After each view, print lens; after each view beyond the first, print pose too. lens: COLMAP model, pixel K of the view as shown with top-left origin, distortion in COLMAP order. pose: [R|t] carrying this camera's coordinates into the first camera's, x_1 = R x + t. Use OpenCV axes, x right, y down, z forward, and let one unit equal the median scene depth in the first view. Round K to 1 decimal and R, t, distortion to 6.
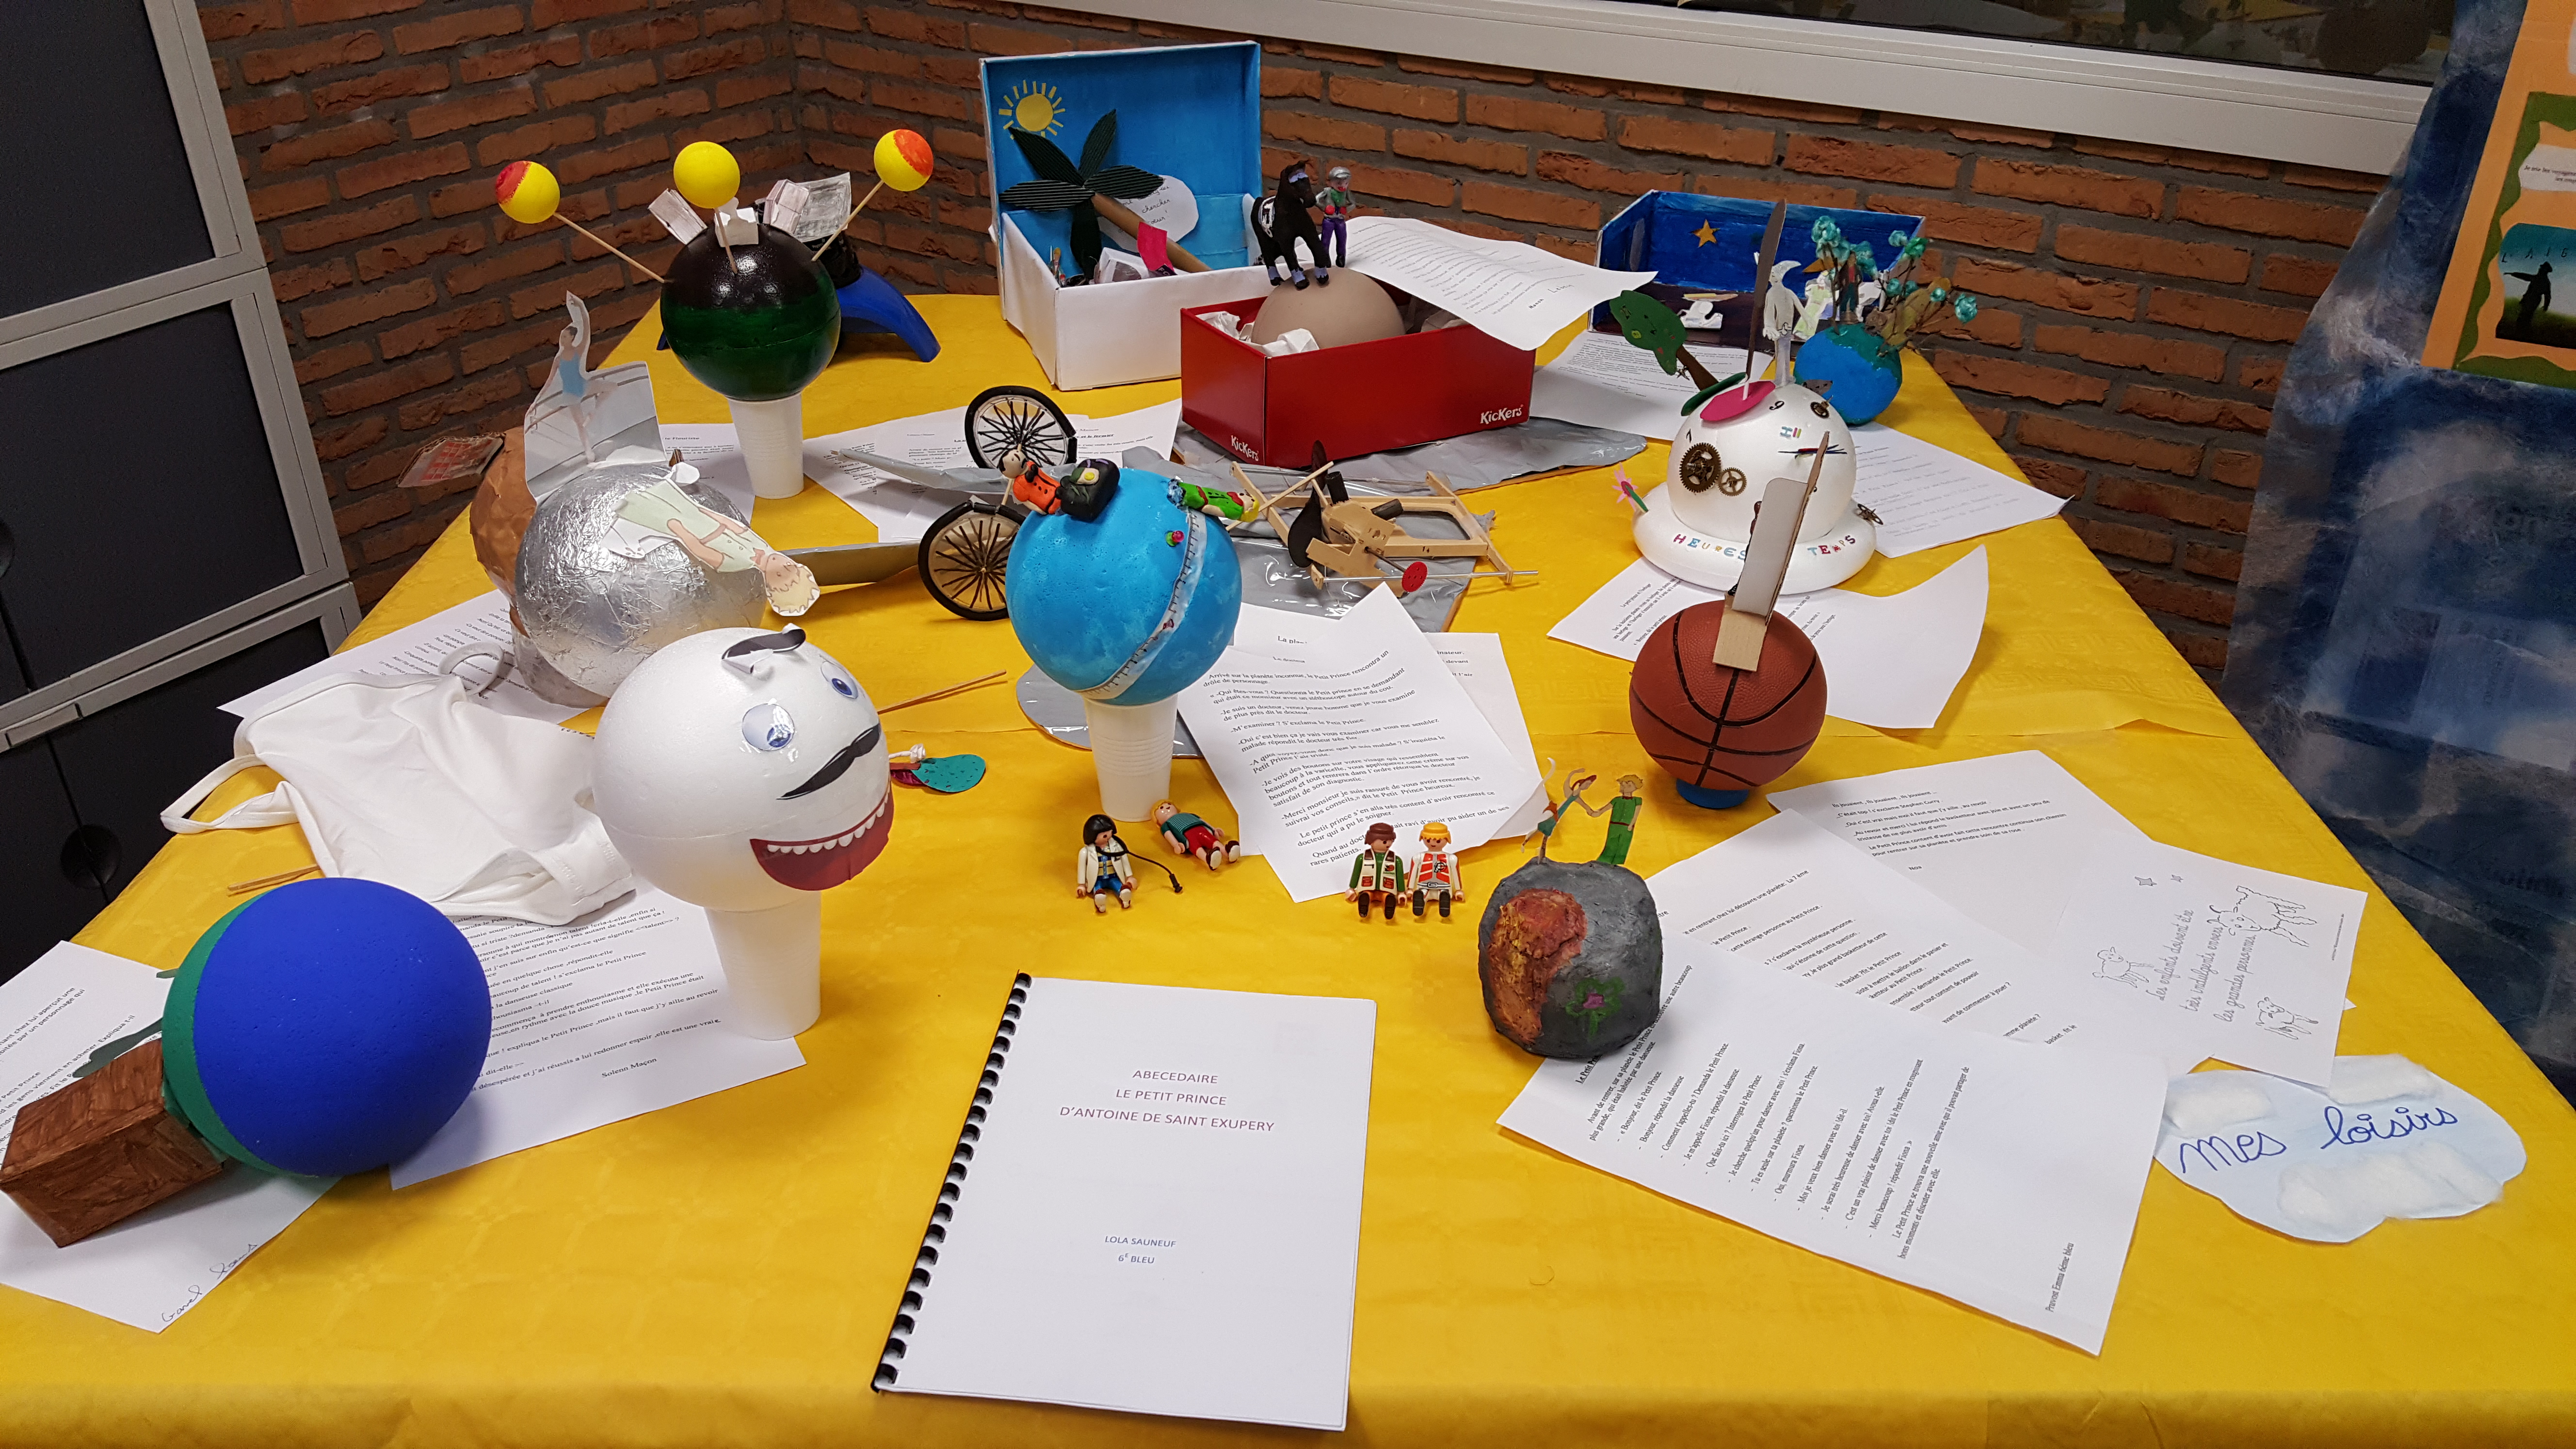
lens RADIAL K [[2011.9, 0, 1288.0], [0, 2011.9, 724.5], [0, 0, 1]] dist [0.065971, -0.097351]
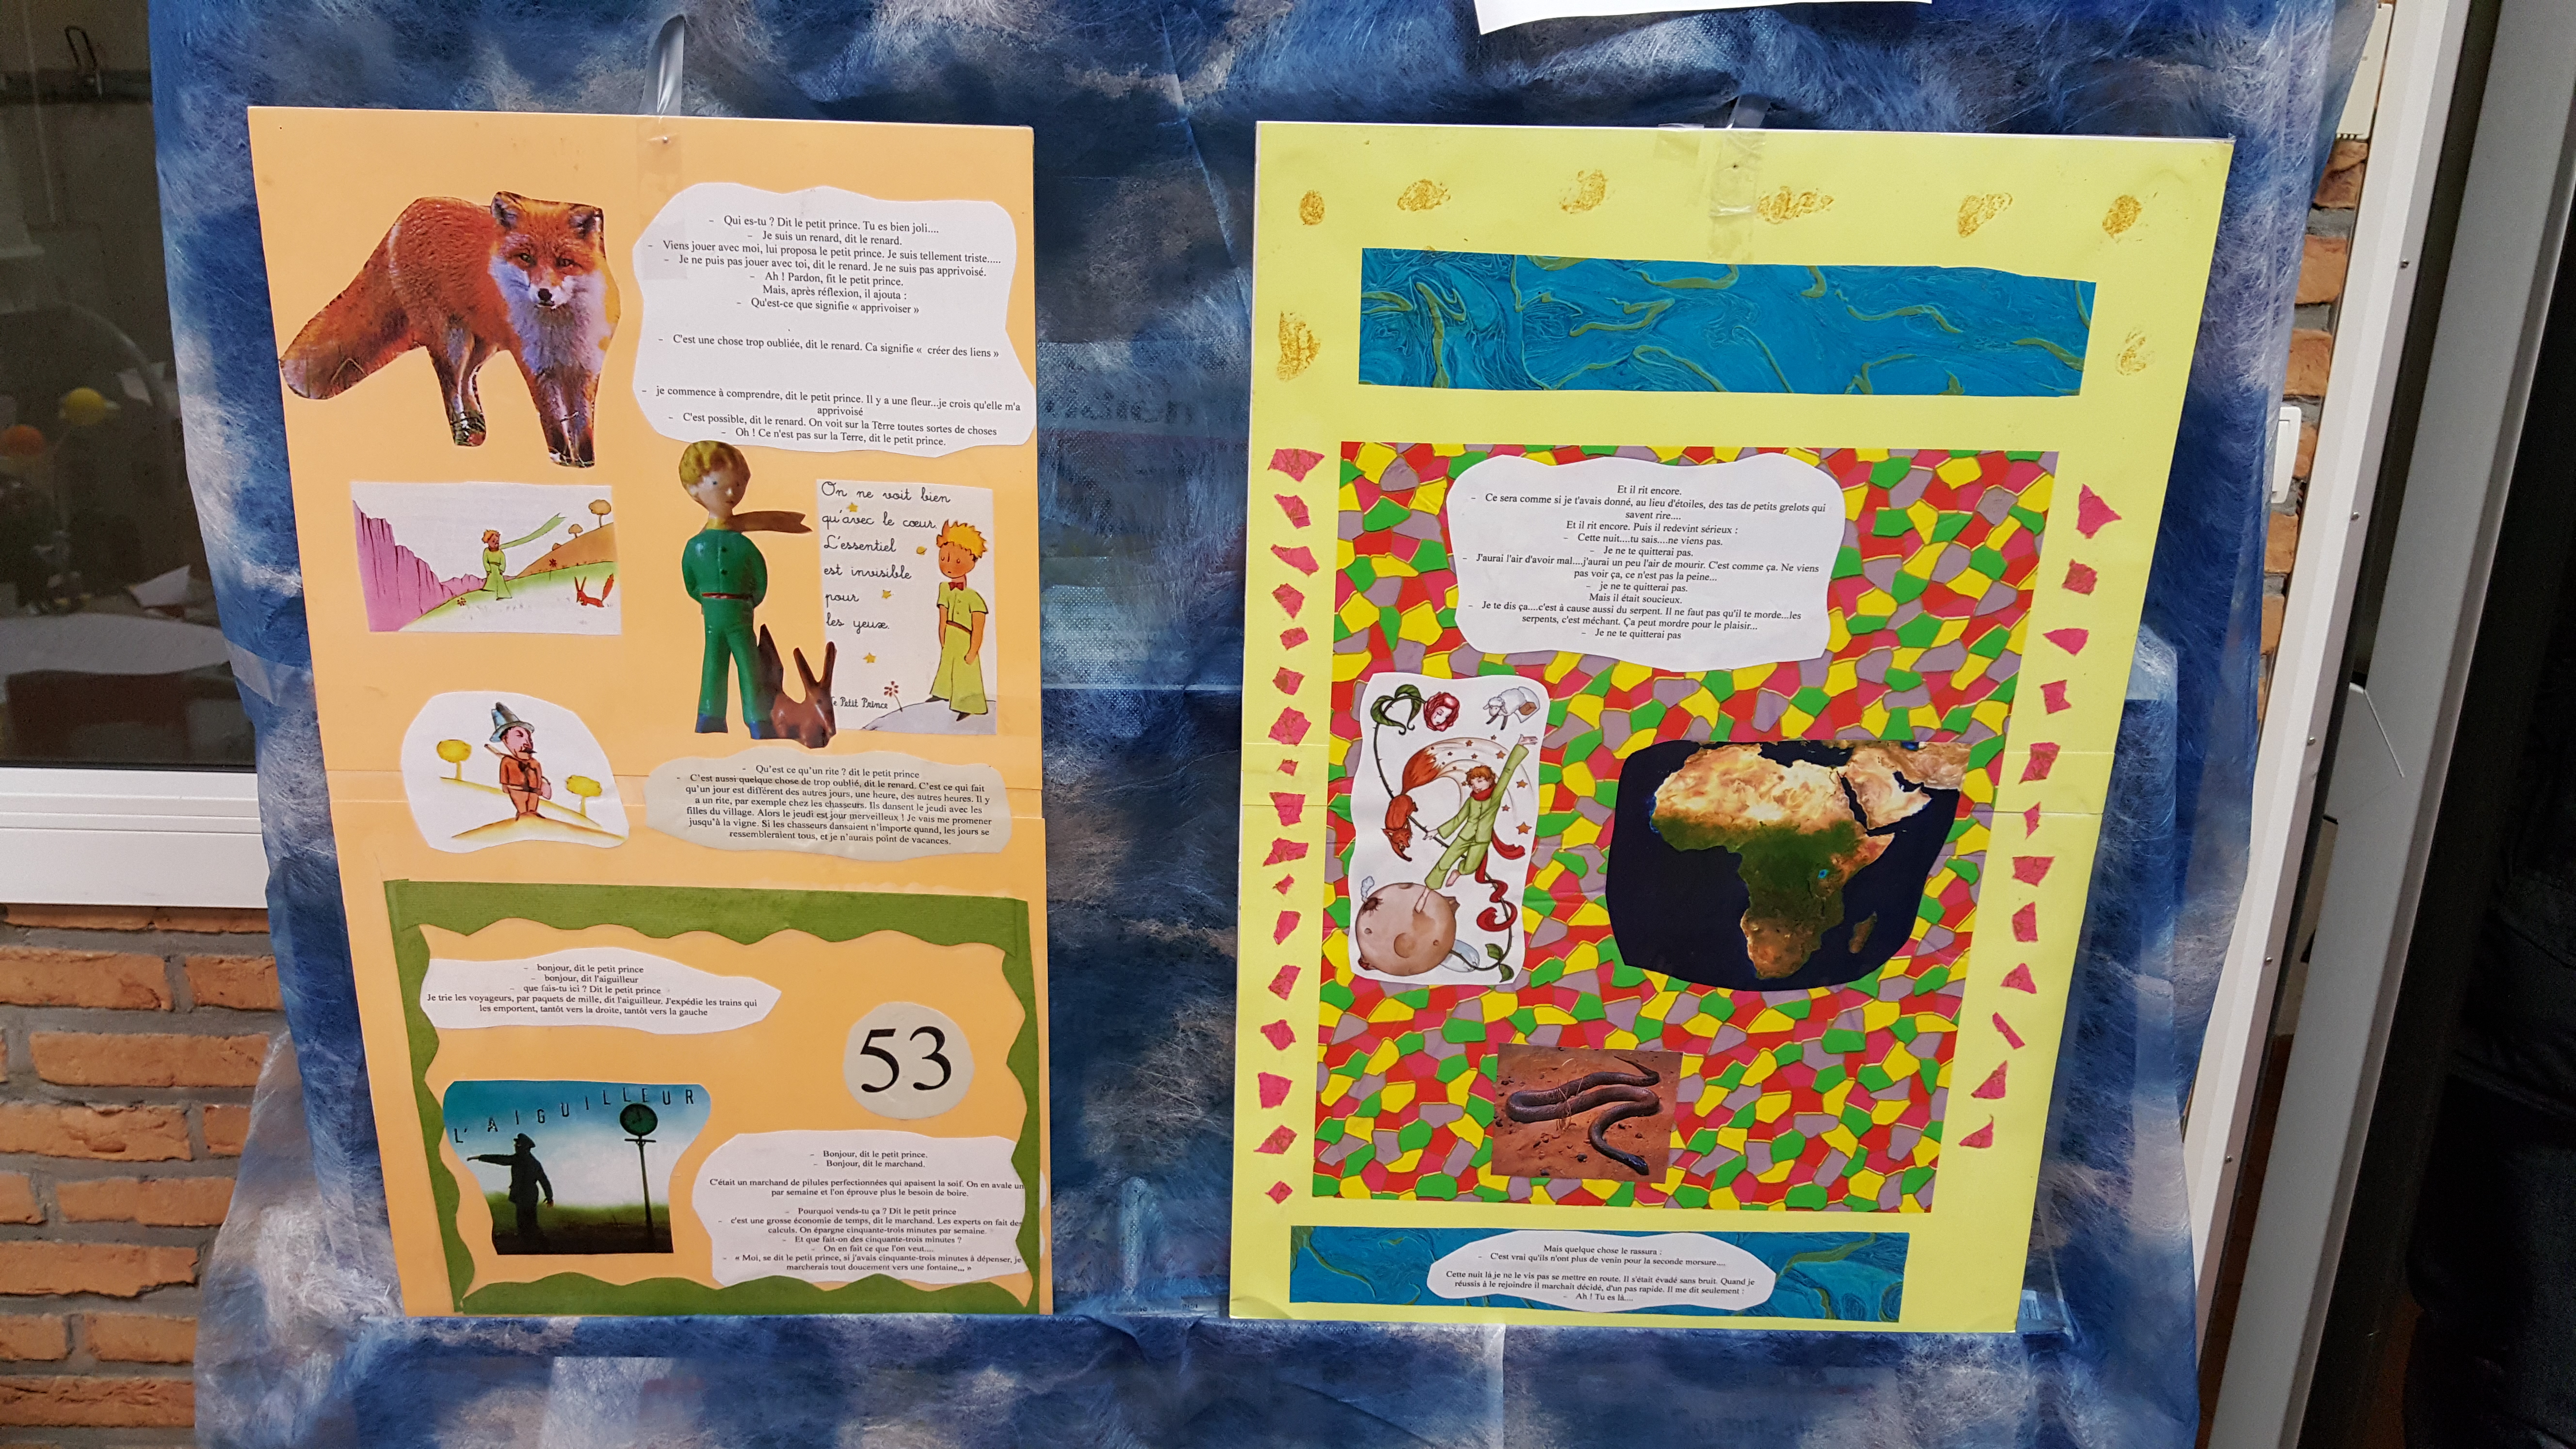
lens RADIAL K [[2011.9, 0, 1288.0], [0, 2011.9, 724.5], [0, 0, 1]] dist [0.065971, -0.097351]
pose [[0.829424, -0.146614, 0.539036, 0.468387], [0.261540, 0.954571, -0.142799, -0.184420], [-0.493612, 0.259420, 0.830090, 0.347694]]
